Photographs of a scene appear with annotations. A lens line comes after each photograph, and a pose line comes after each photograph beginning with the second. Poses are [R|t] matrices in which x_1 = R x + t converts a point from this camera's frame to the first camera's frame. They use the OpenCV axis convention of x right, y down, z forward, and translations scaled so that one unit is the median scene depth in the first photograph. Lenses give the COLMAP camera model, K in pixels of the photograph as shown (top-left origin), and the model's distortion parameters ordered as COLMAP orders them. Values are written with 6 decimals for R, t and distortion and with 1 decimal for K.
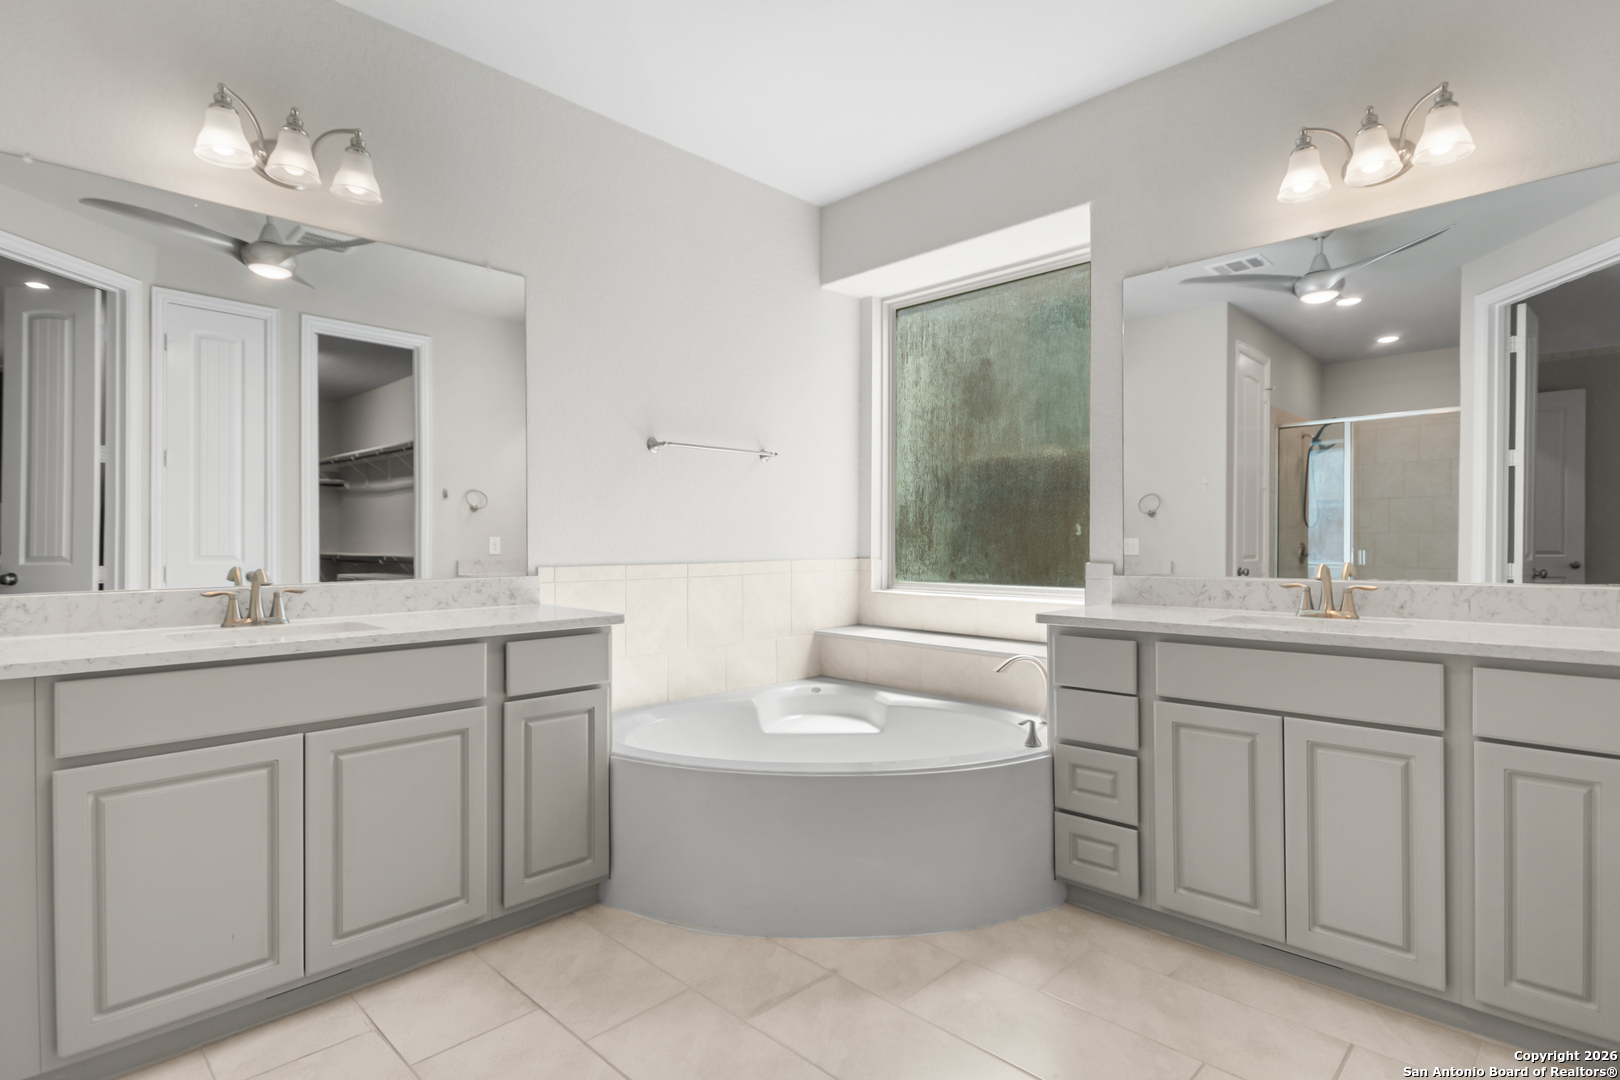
lens RADIAL K [[819.7, 0, 809.6], [0, 819.7, 546.3], [0, 0, 1]] dist [0.000165, 0.000075]
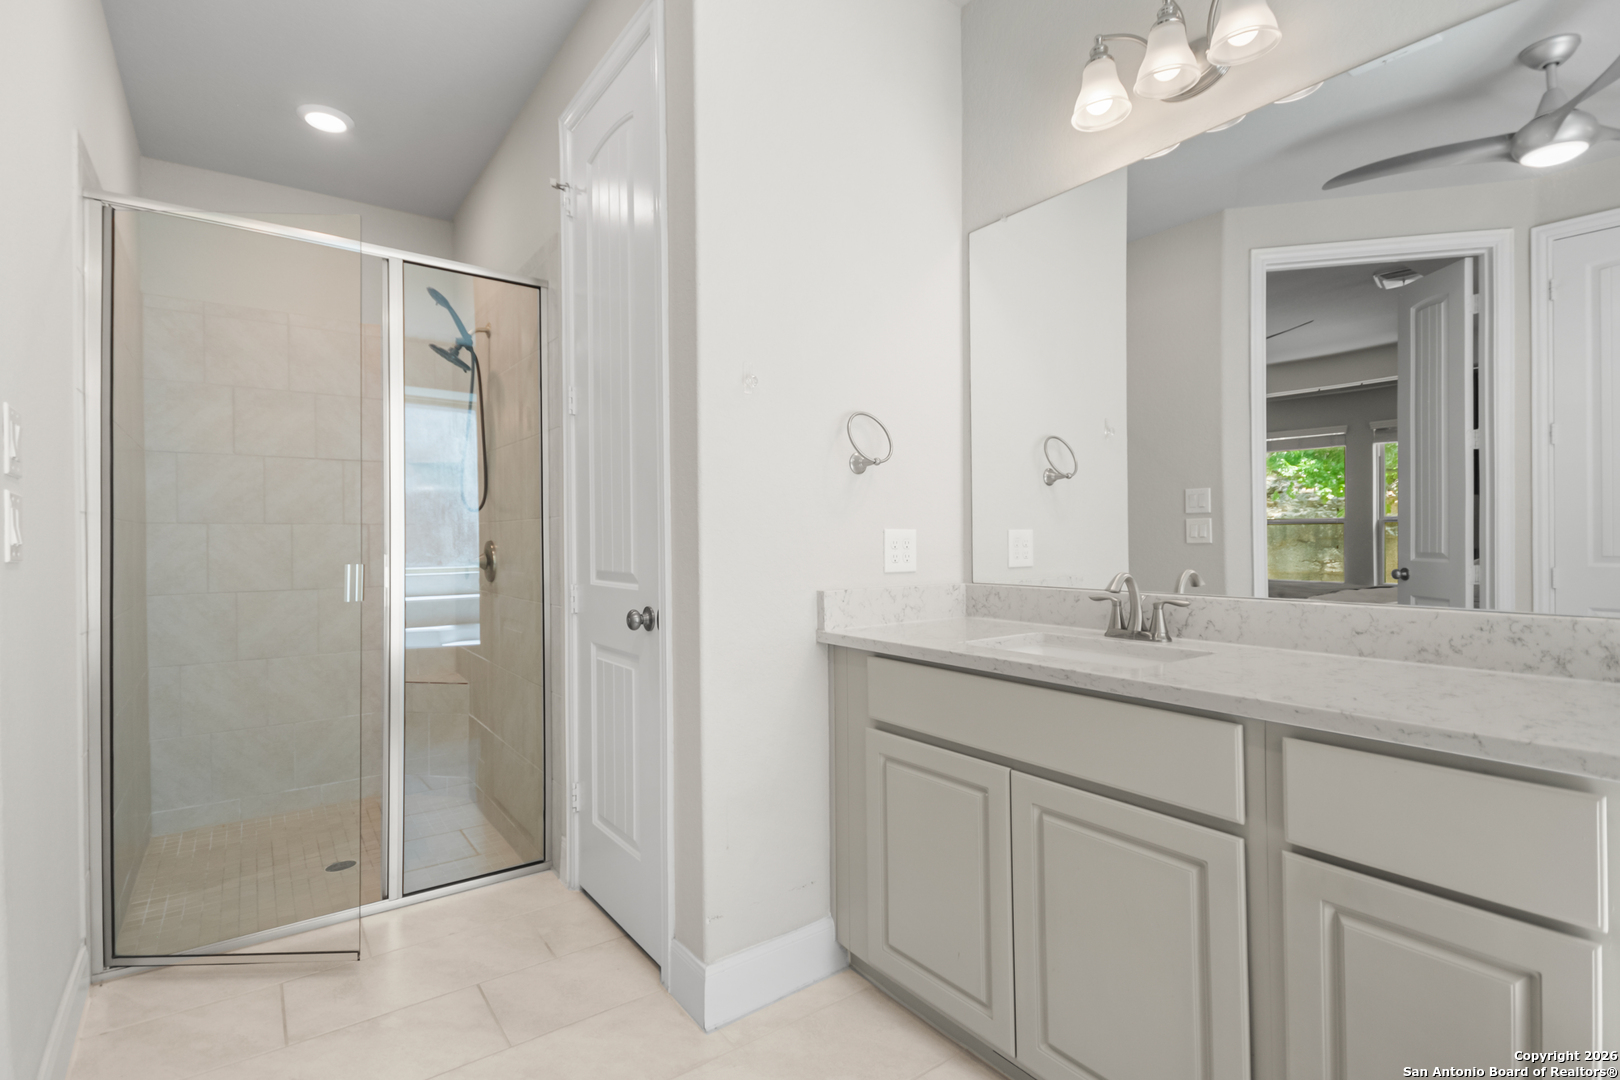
lens RADIAL K [[772.3, 0, 810.0], [0, 772.3, 540.0], [0, 0, 1]] dist [-0.000657, -0.000186]
pose [[-0.167632, 0.006381, -0.985829, 0.097245], [-0.004477, 0.999964, 0.007234, -0.006351], [0.985839, 0.005626, -0.167598, 0.459259]]
